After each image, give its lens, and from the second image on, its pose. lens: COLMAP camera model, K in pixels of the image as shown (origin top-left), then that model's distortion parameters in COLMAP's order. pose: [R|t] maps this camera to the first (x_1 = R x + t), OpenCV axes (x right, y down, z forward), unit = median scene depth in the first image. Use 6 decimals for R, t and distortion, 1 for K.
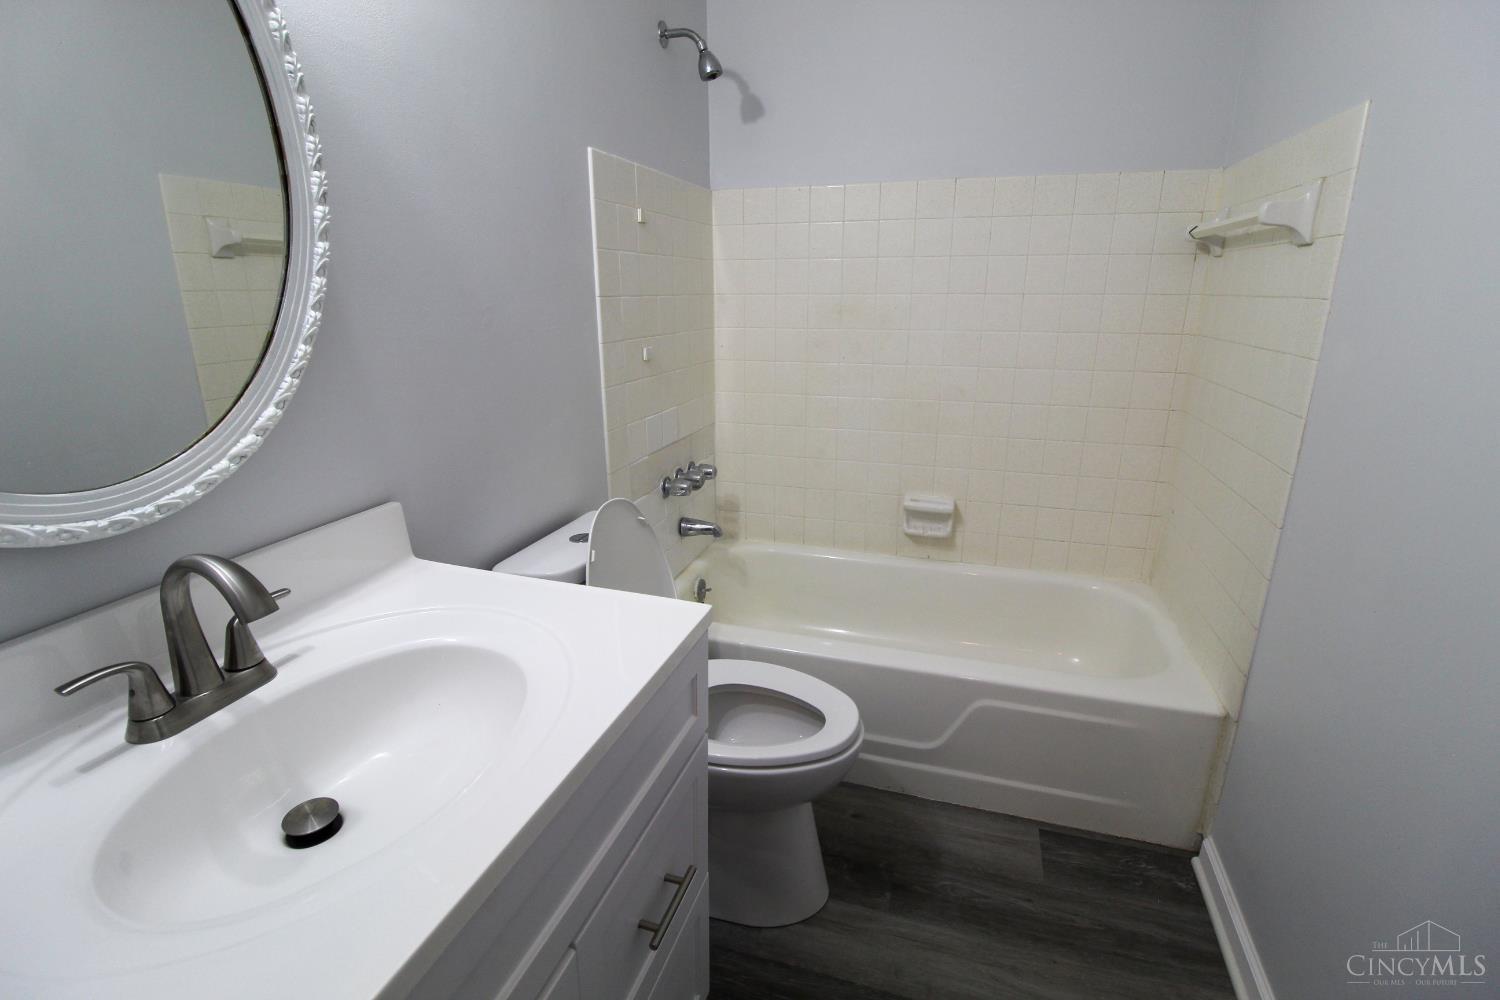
lens RADIAL K [[691.4, 0, 758.1], [0, 691.4, 497.7], [0, 0, 1]] dist [-0.004256, -0.011292]
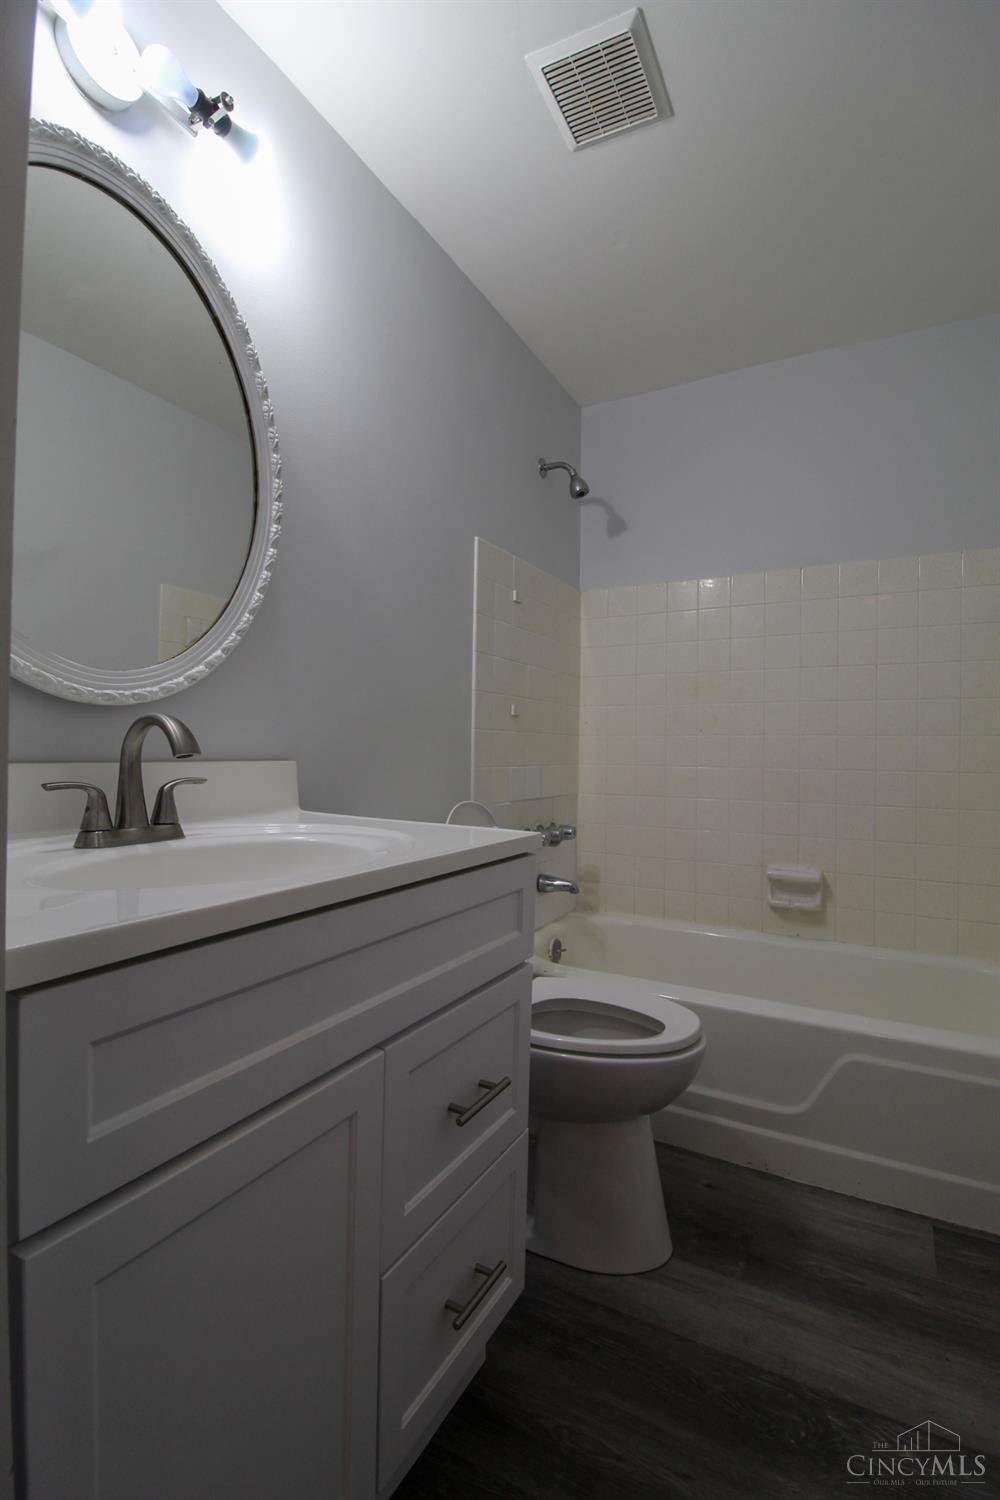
lens RADIAL K [[691.4, 0, 503.0], [0, 691.4, 748.3], [0, 0, 1]] dist [-0.004256, -0.011292]
pose [[0.979869, 0.010466, -0.199368, 0.052525], [-0.067126, 0.957755, -0.279641, 0.191160], [0.188019, 0.287395, 0.939177, -0.053230]]
